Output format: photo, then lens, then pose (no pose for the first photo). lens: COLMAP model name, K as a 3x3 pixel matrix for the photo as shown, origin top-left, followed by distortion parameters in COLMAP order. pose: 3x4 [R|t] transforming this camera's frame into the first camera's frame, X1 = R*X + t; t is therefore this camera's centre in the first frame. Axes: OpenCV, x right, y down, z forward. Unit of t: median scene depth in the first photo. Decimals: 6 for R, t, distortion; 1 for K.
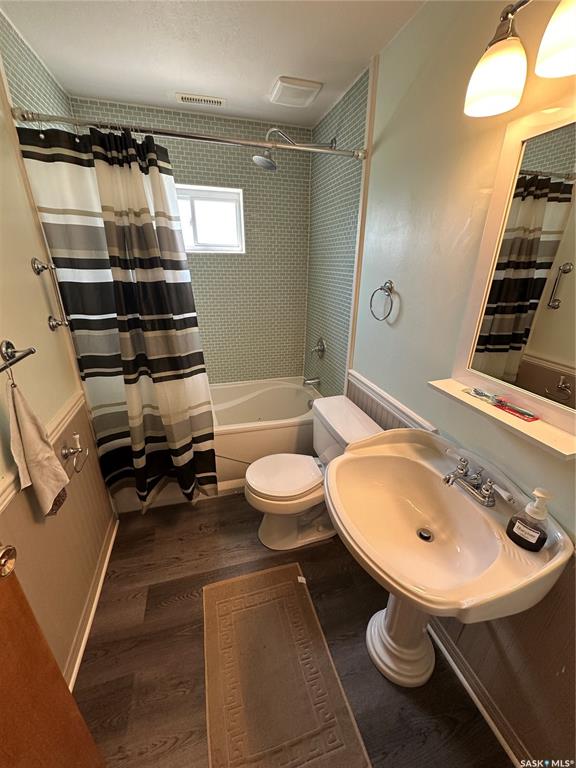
lens RADIAL K [[305.6, 0, 288.0], [0, 305.6, 384.0], [0, 0, 1]] dist [-0.003812, 0.000219]
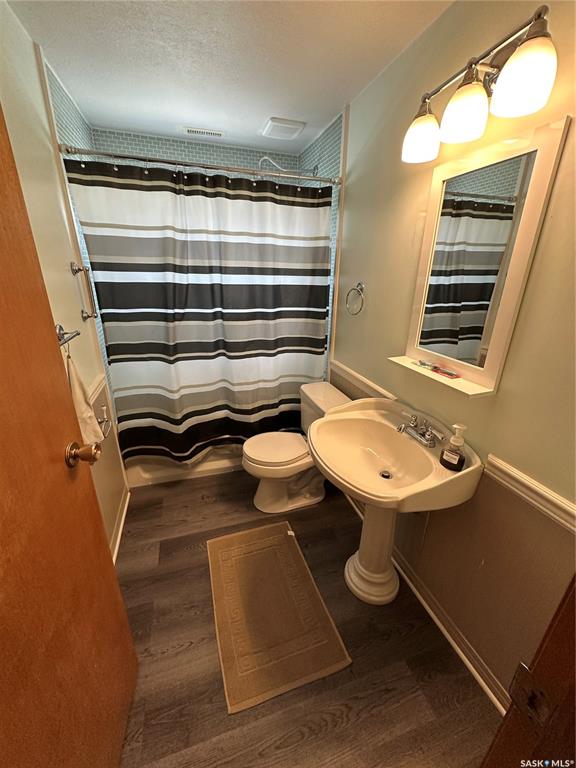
lens RADIAL K [[305.6, 0, 288.0], [0, 305.6, 384.0], [0, 0, 1]] dist [-0.003812, 0.000219]
pose [[0.999486, -0.005950, 0.031488, -0.002531], [0.006843, 0.999575, -0.028334, 0.128110], [-0.031306, 0.028535, 0.999102, -0.258102]]
